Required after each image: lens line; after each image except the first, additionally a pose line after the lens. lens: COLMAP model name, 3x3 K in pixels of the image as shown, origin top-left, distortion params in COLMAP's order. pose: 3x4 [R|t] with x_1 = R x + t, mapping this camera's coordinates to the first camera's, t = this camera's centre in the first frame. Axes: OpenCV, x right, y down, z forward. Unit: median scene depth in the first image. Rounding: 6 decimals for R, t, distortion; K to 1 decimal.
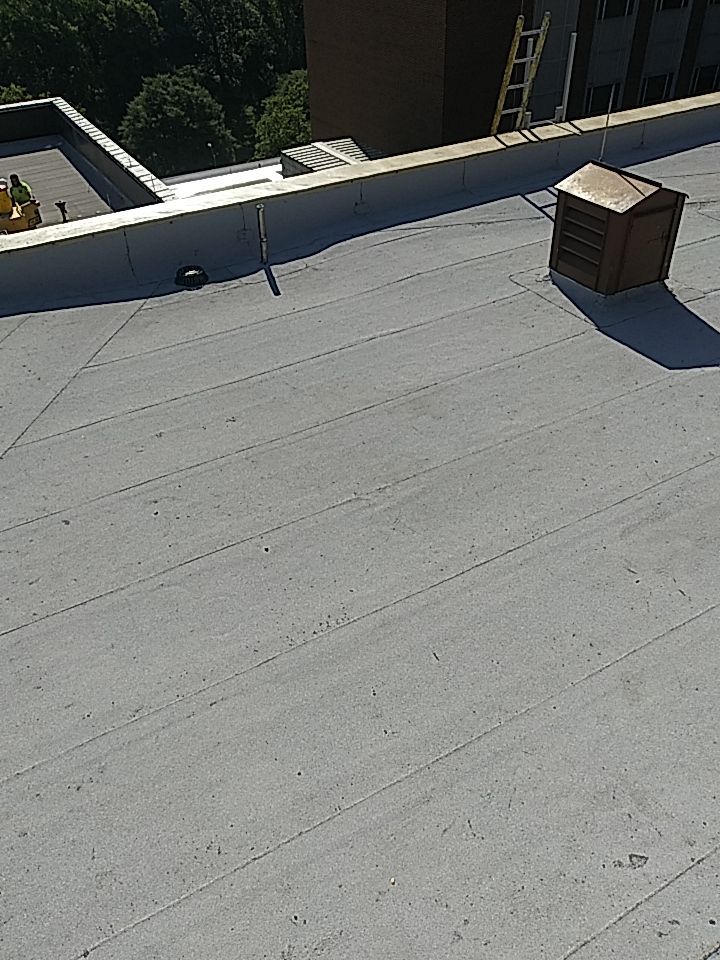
lens RADIAL K [[763.5, 0, 360.0], [0, 763.5, 480.0], [0, 0, 1]] dist [0.039827, -0.085133]
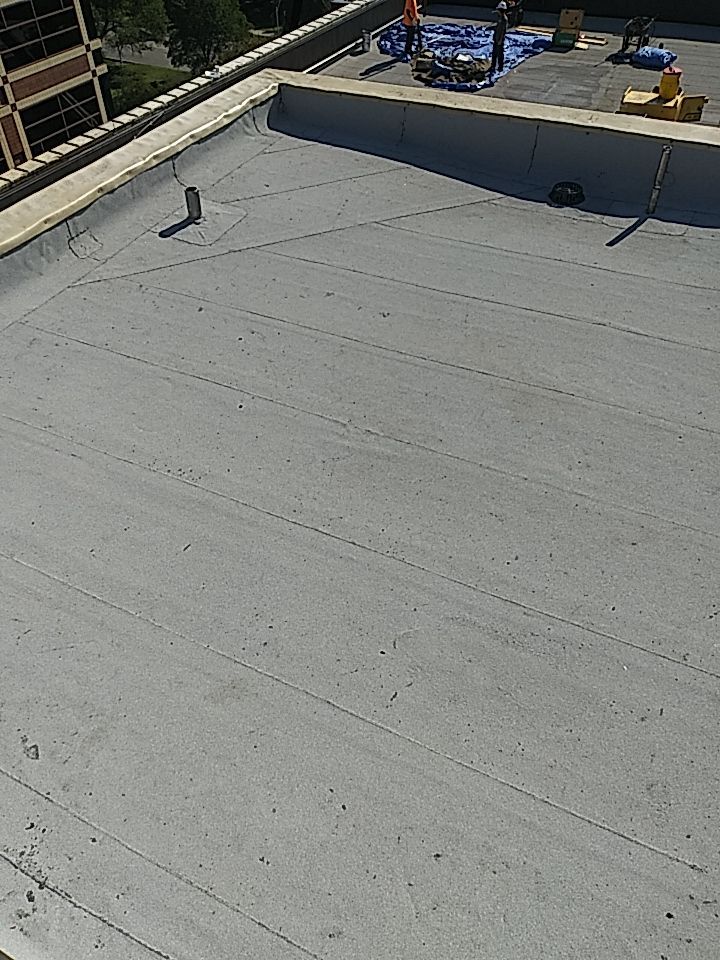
lens RADIAL K [[780.2, 0, 360.8], [0, 780.2, 484.4], [0, 0, 1]] dist [-0.000281, -0.029302]
pose [[0.553497, 0.584949, -0.592854, 0.483065], [-0.508739, 0.801061, 0.315413, -0.179231], [0.659413, 0.127028, 0.740972, 0.203421]]
